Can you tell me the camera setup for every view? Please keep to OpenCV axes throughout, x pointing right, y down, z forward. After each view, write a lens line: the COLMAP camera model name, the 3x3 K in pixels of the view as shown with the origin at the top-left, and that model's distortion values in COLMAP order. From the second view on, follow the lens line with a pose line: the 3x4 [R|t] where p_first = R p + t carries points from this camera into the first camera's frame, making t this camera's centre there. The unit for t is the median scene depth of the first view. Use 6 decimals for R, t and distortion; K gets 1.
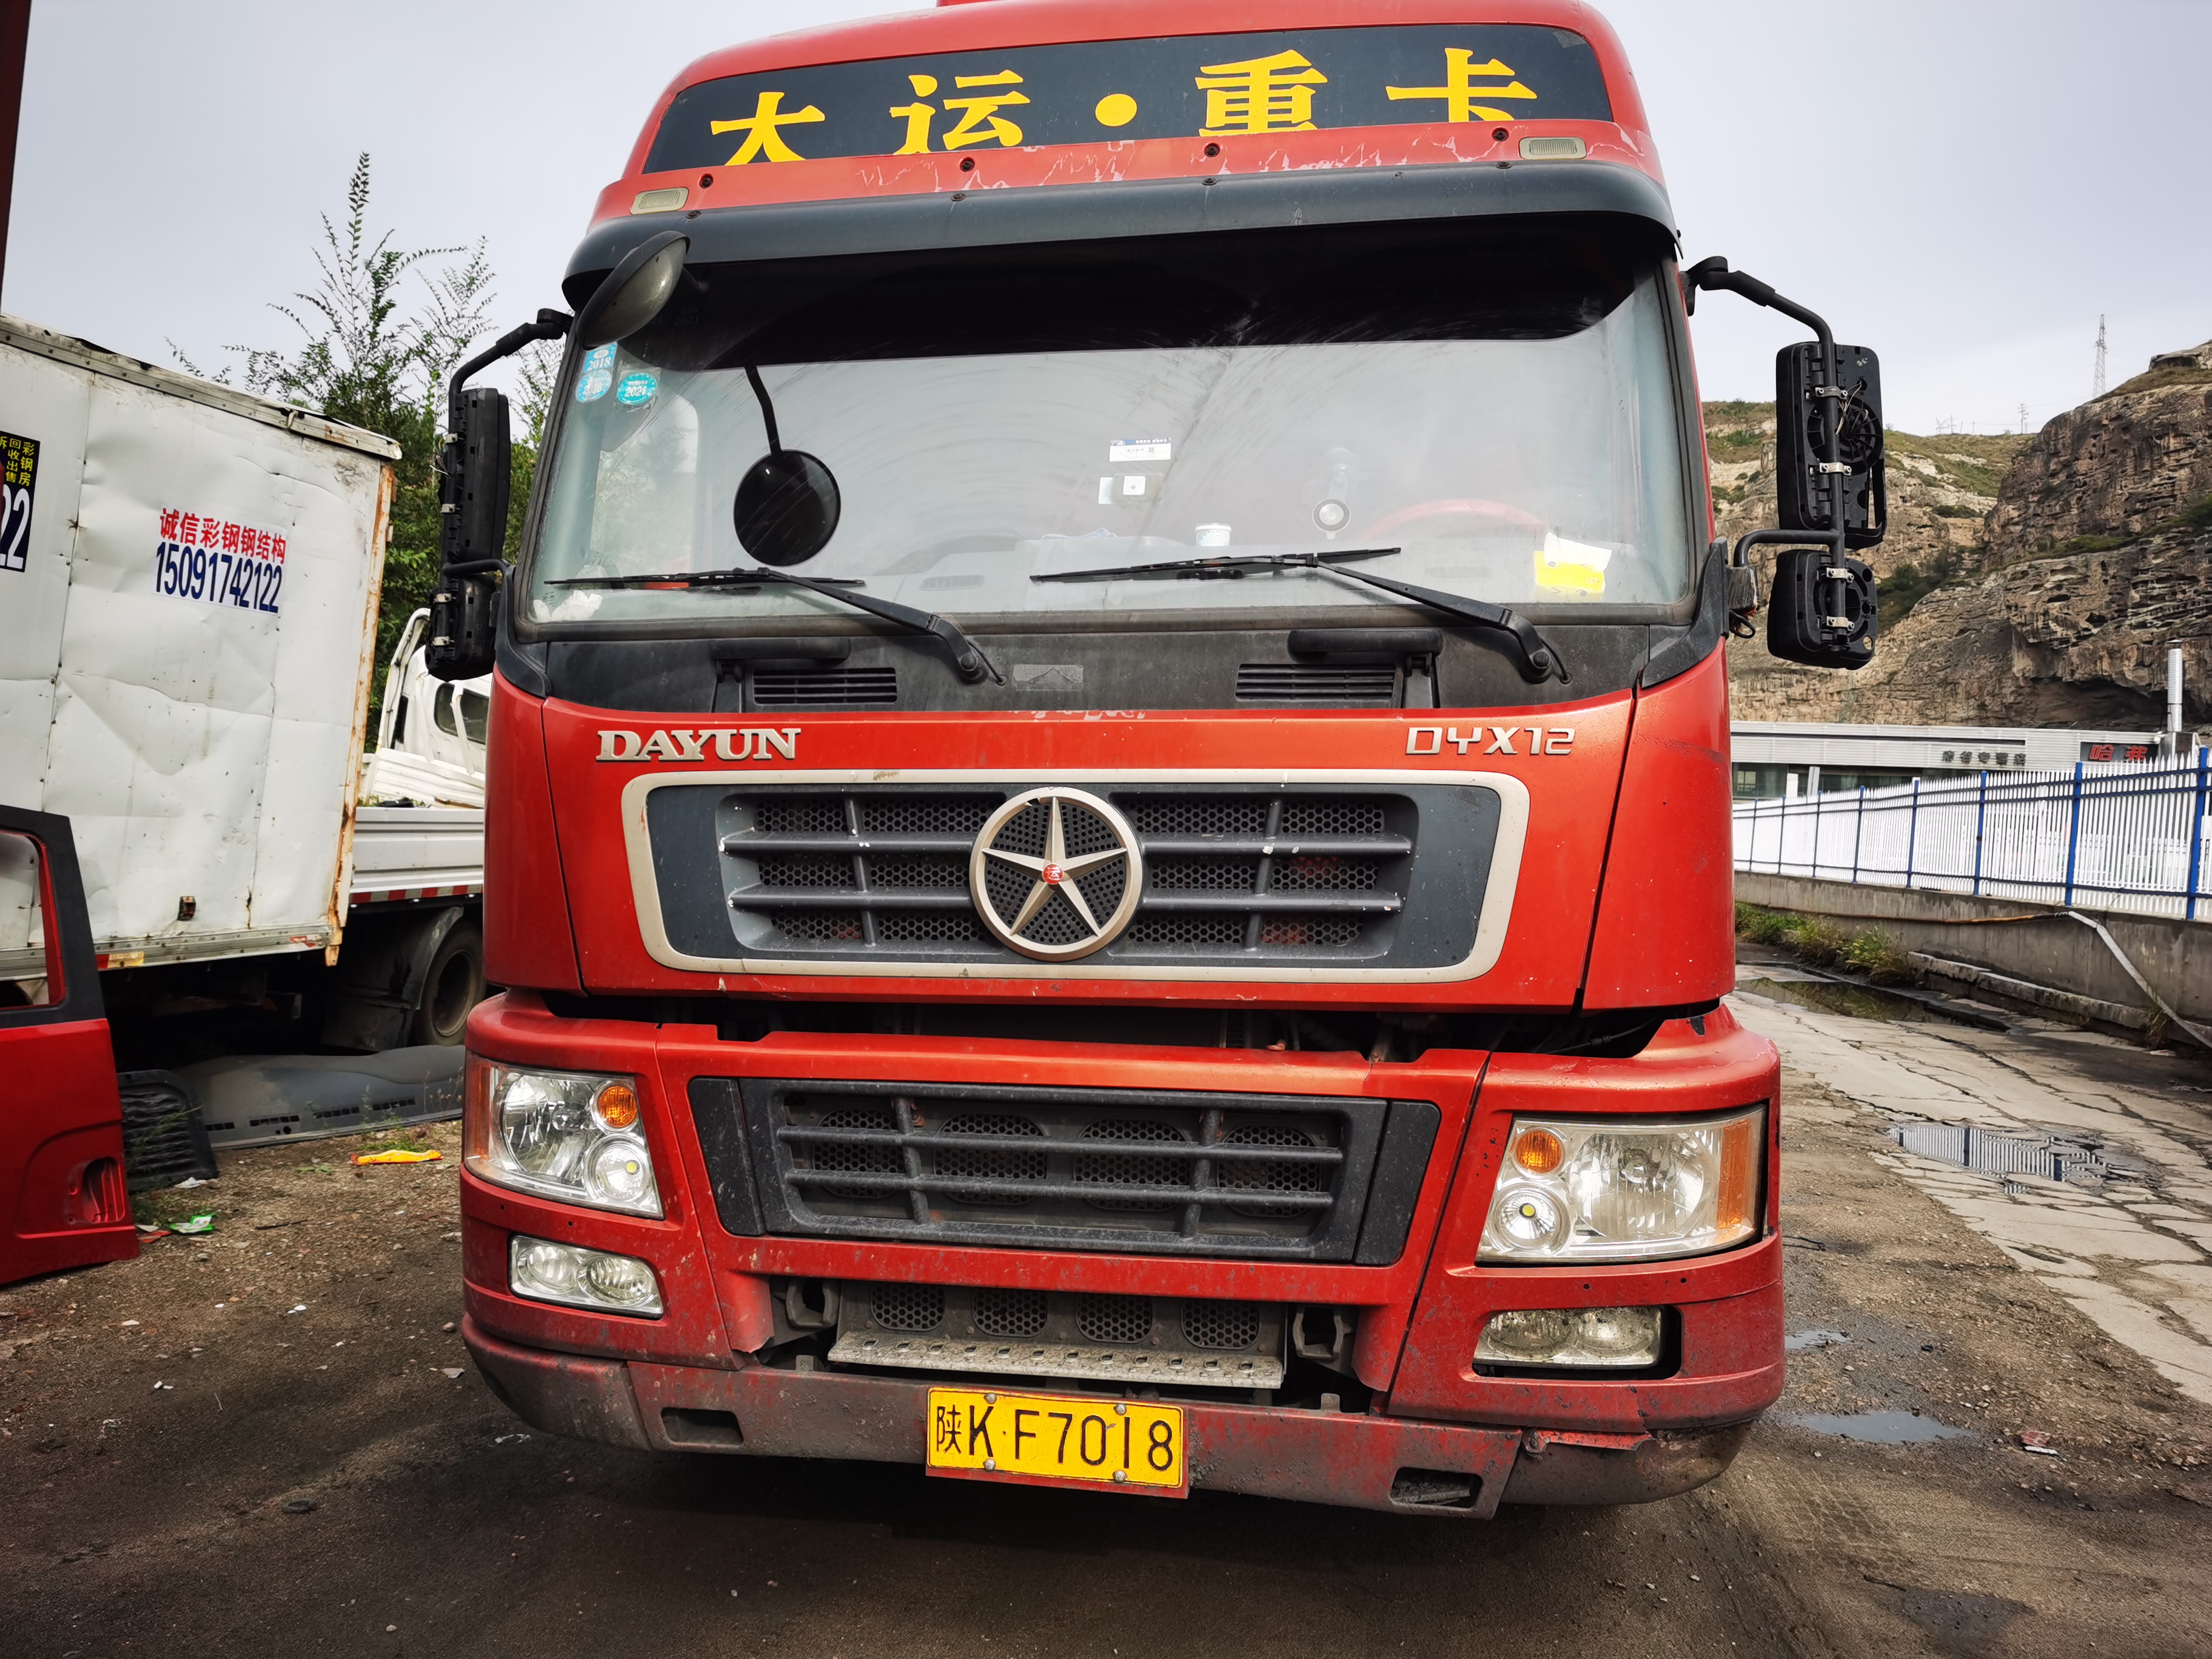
lens RADIAL K [[1702.4, 0, 1109.3], [0, 1702.4, 817.4], [0, 0, 1]] dist [0.049398, -0.070895]
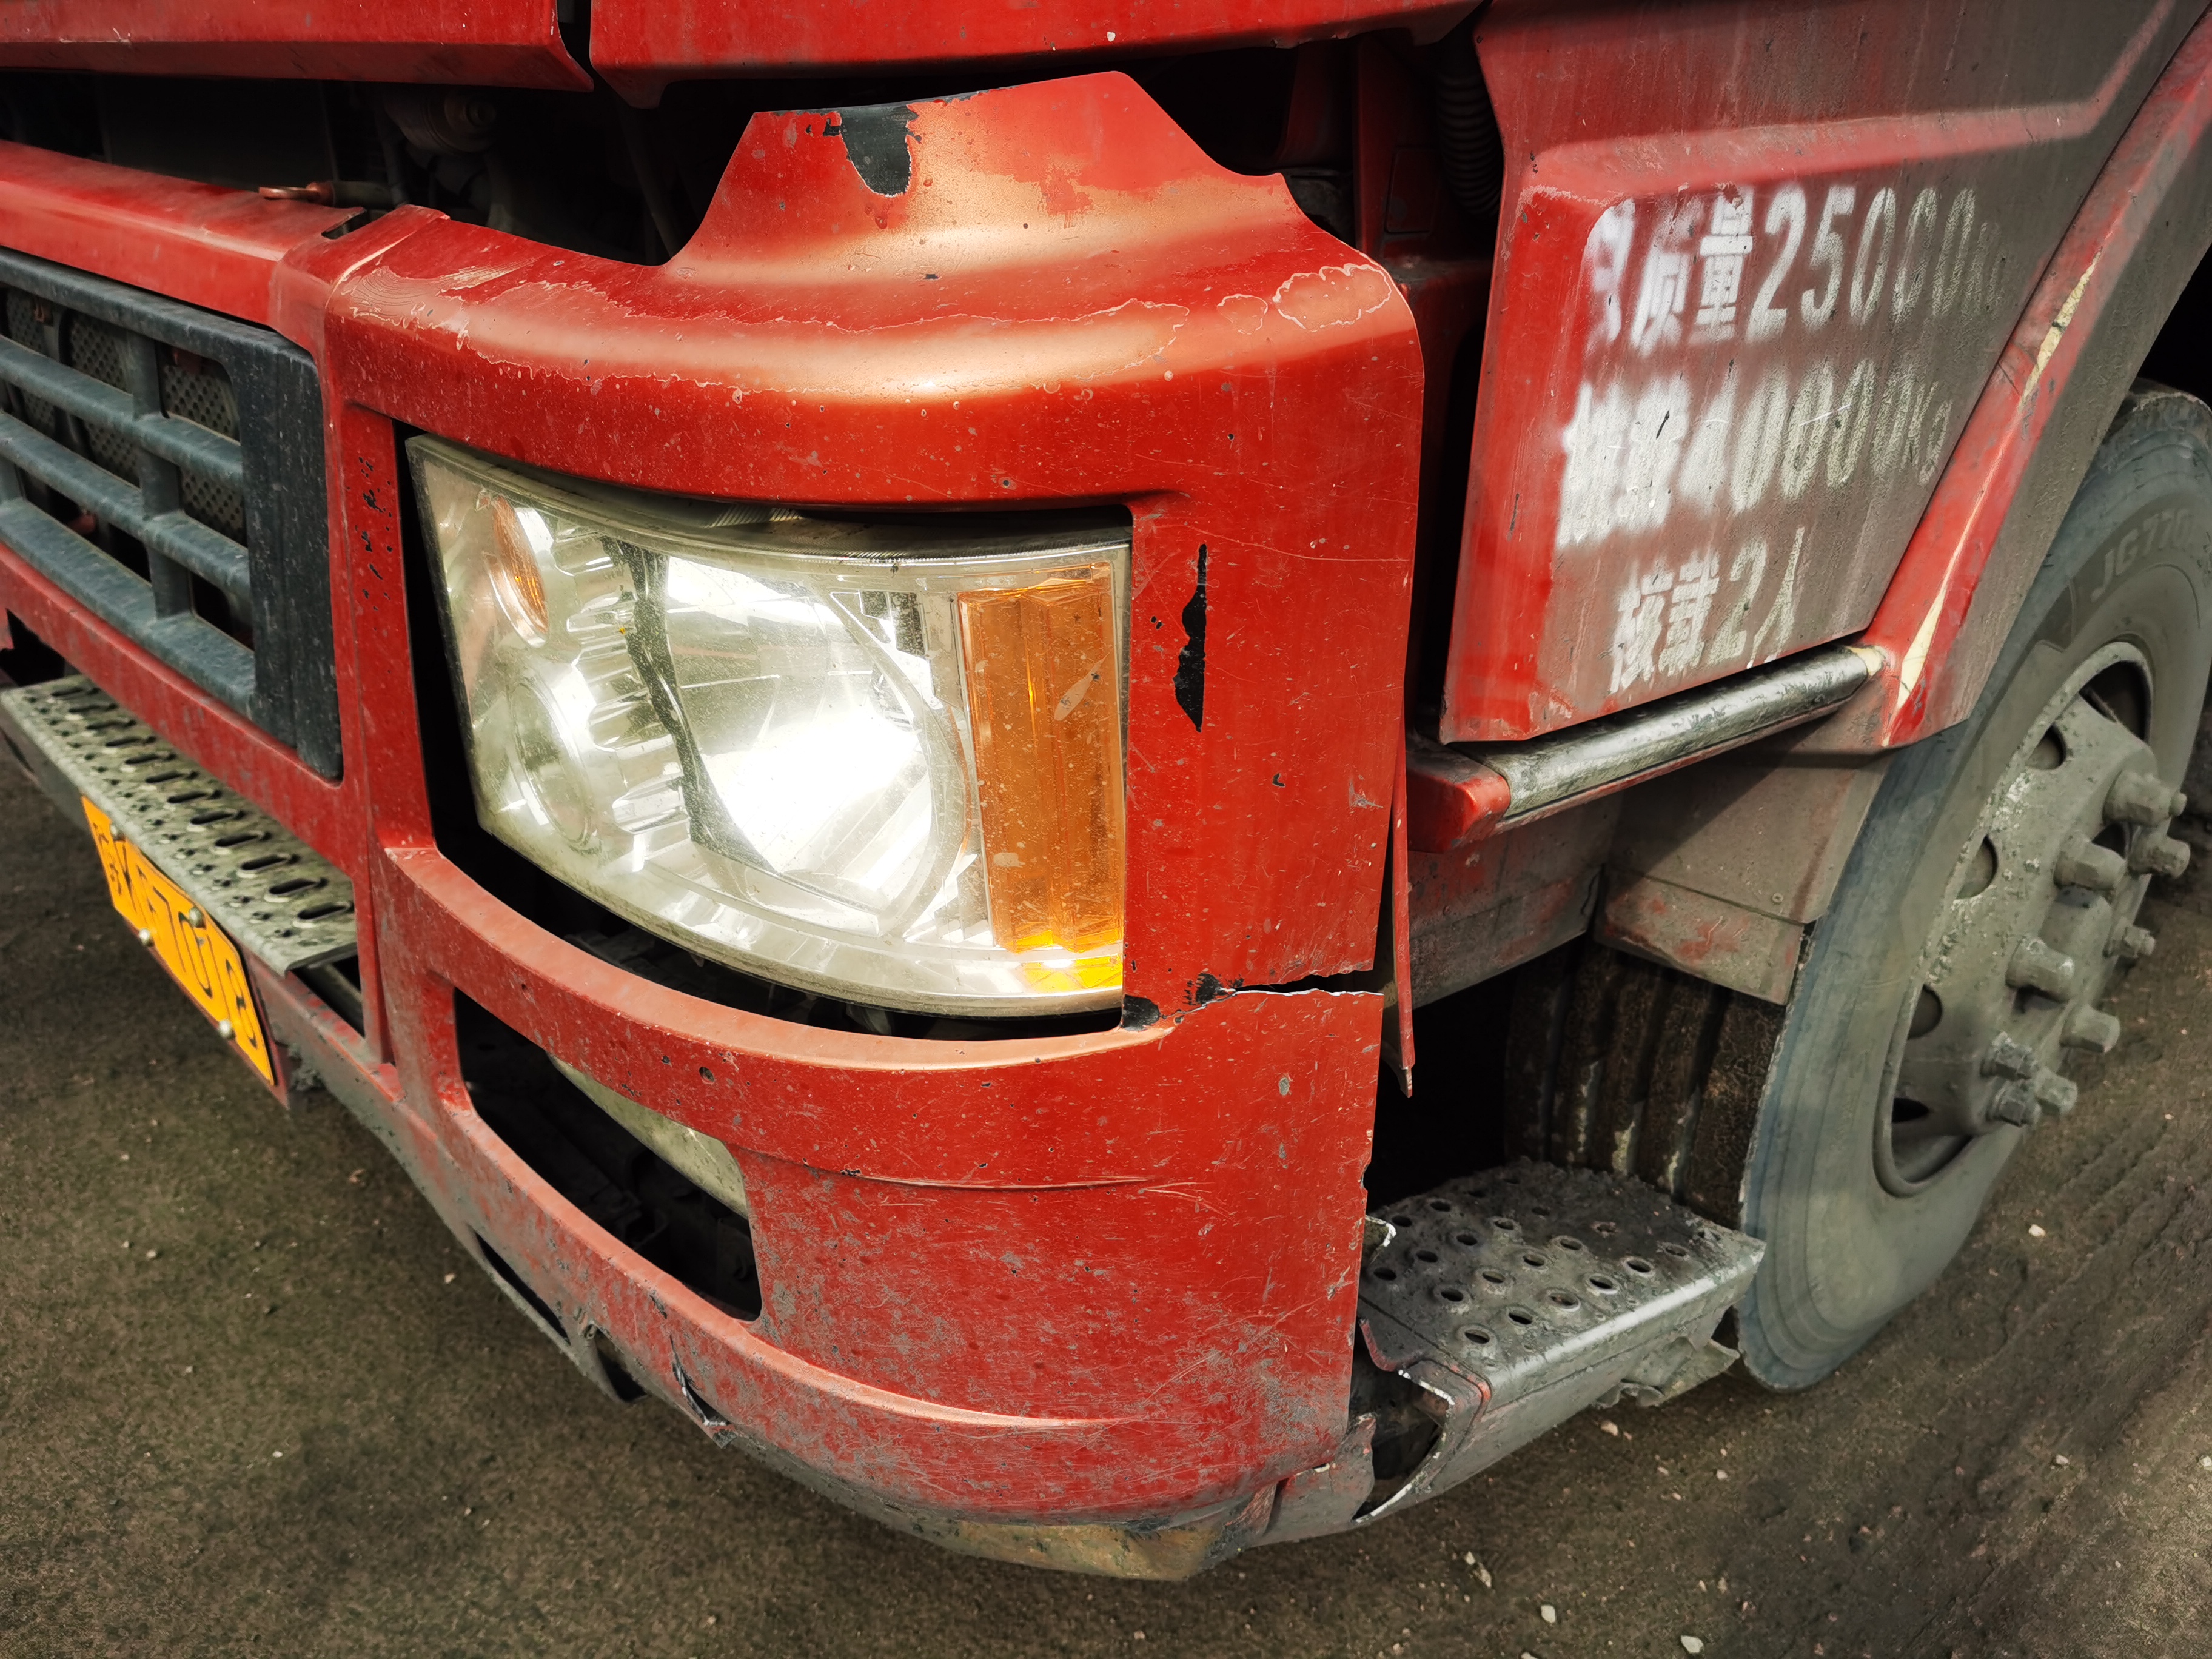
lens RADIAL K [[1702.4, 0, 1118.0], [0, 1702.4, 835.0], [0, 0, 1]] dist [0.049398, -0.070895]
pose [[0.785805, 0.265354, -0.558658, 0.493697], [-0.033851, 0.920382, 0.389552, 0.108866], [0.617547, -0.287200, 0.732223, 0.774005]]
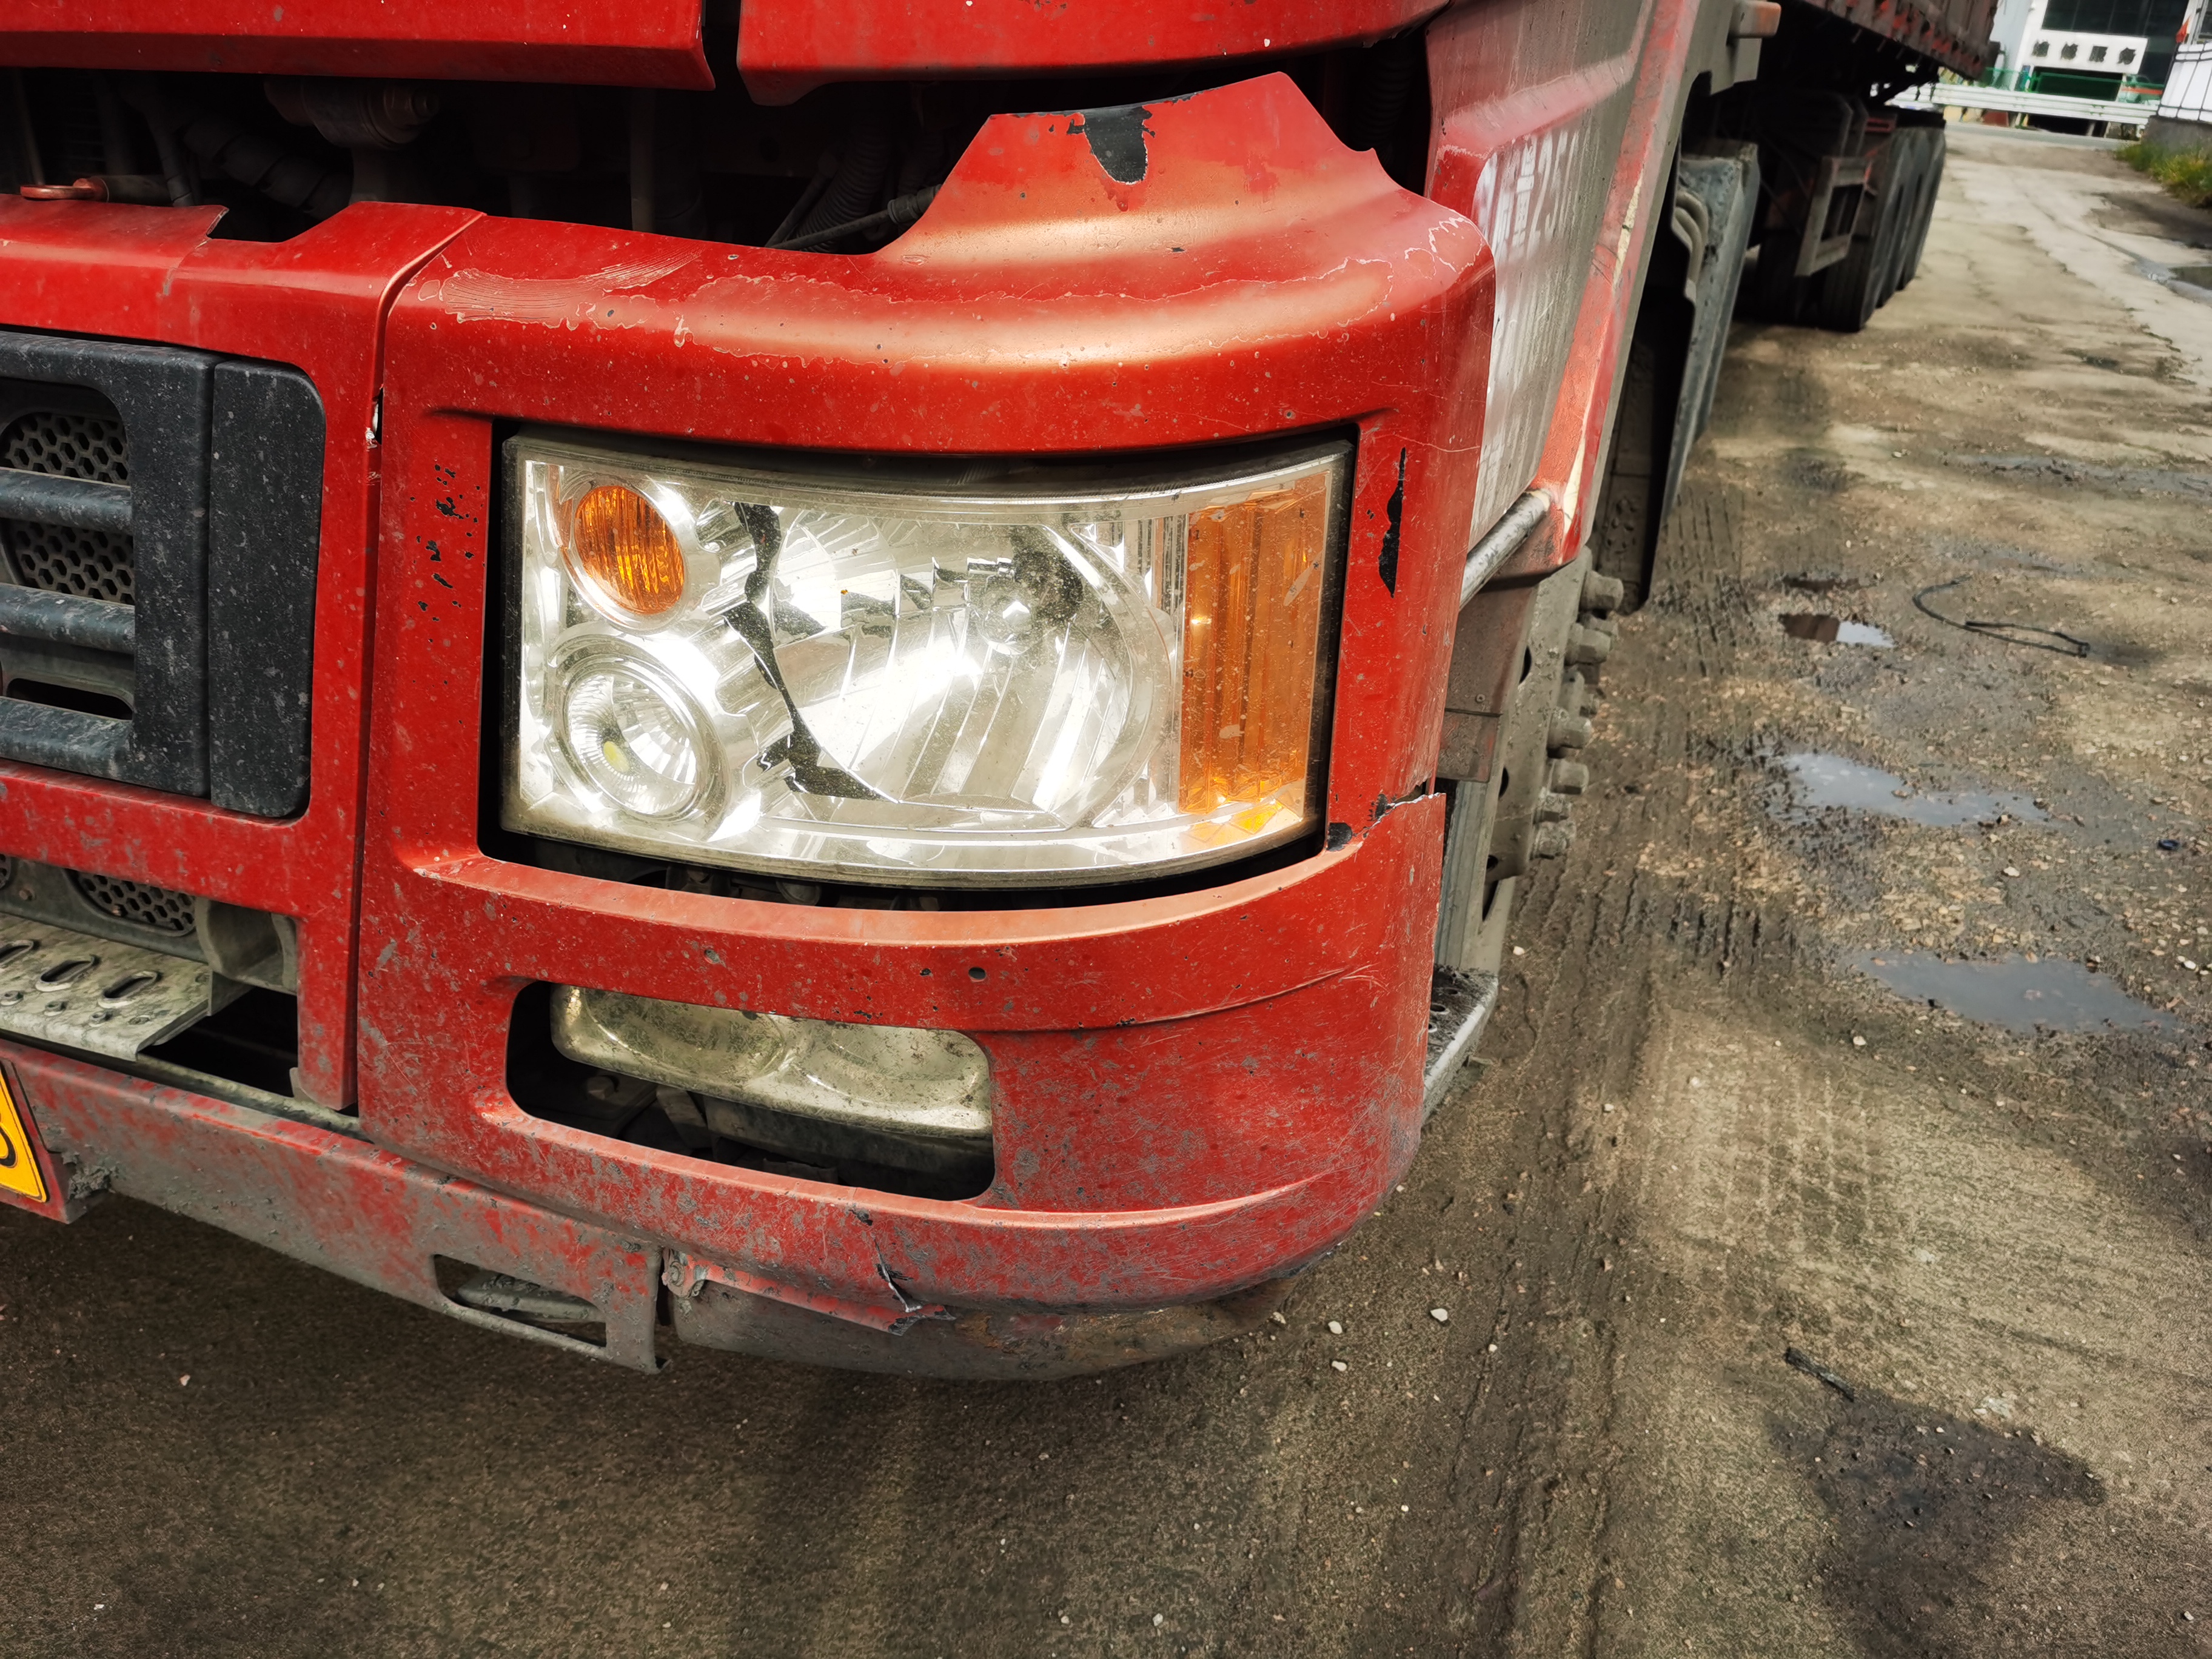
lens RADIAL K [[1702.4, 0, 1103.9], [0, 1702.4, 831.5], [0, 0, 1]] dist [0.049398, -0.070895]
pose [[0.978115, 0.106099, -0.178983, 0.378630], [-0.022350, 0.908818, 0.416593, 0.101260], [0.206863, -0.403475, 0.891300, 0.667855]]
